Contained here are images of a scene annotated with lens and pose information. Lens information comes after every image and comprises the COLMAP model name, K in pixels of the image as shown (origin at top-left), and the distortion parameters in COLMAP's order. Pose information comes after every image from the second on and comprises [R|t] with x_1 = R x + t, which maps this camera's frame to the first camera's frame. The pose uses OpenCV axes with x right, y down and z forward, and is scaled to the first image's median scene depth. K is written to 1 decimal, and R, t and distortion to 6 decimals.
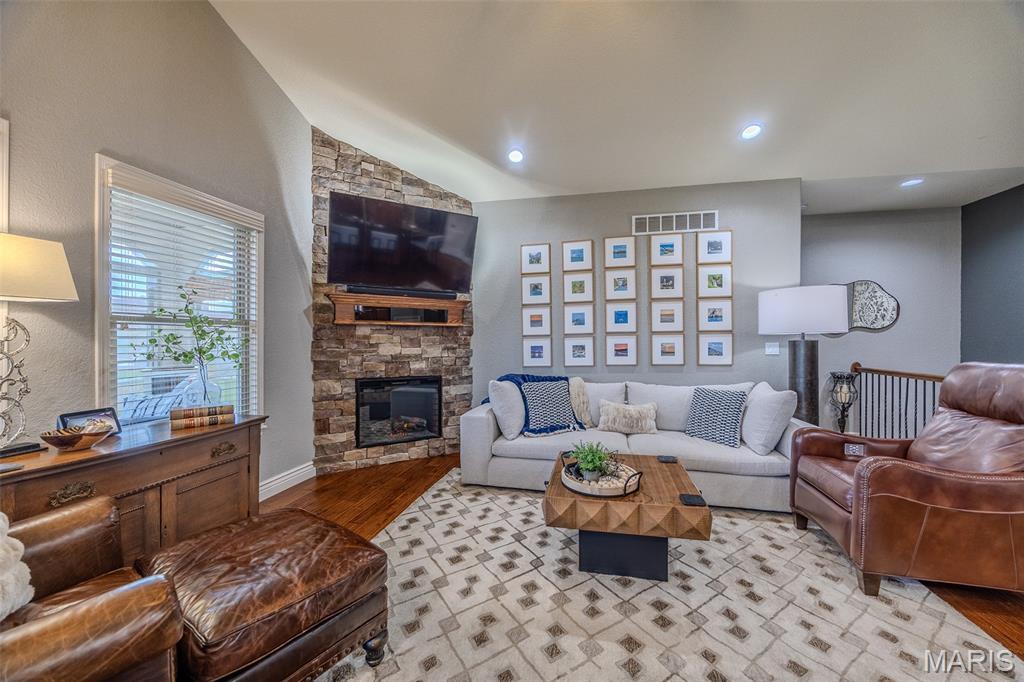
lens RADIAL K [[390.6, 0, 514.4], [0, 390.6, 340.0], [0, 0, 1]] dist [-0.001970, -0.000384]
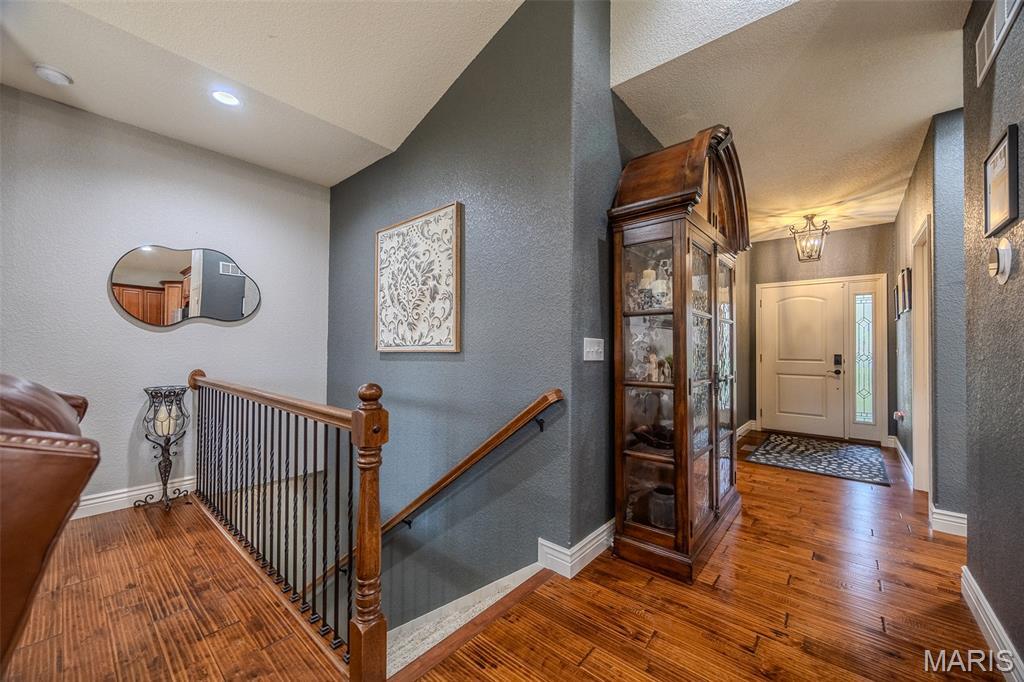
lens RADIAL K [[390.6, 0, 504.7], [0, 390.6, 344.6], [0, 0, 1]] dist [-0.001970, -0.000384]
pose [[0.483856, 0.017943, 0.874963, 0.286115], [-0.002575, 0.999815, -0.019079, 0.007130], [-0.875144, 0.006978, 0.483813, 0.347169]]
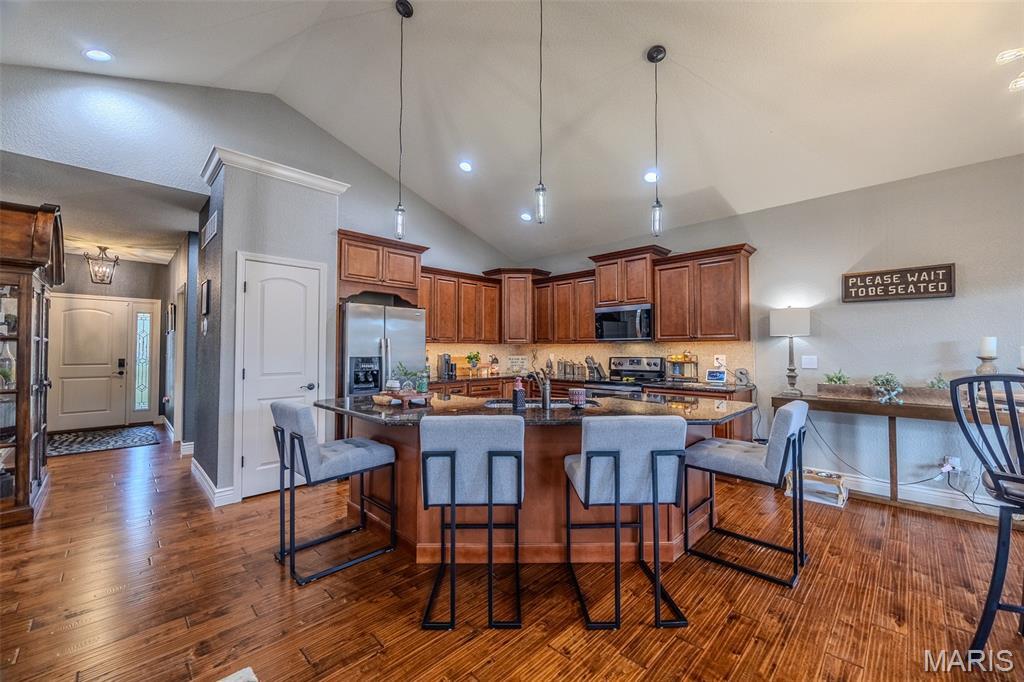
lens RADIAL K [[390.6, 0, 510.3], [0, 390.6, 343.6], [0, 0, 1]] dist [-0.001970, -0.000384]
pose [[-0.844503, 0.009933, 0.535458, 0.033520], [0.001152, 0.999859, -0.016732, -0.006029], [-0.535549, -0.013514, -0.844396, 0.419894]]
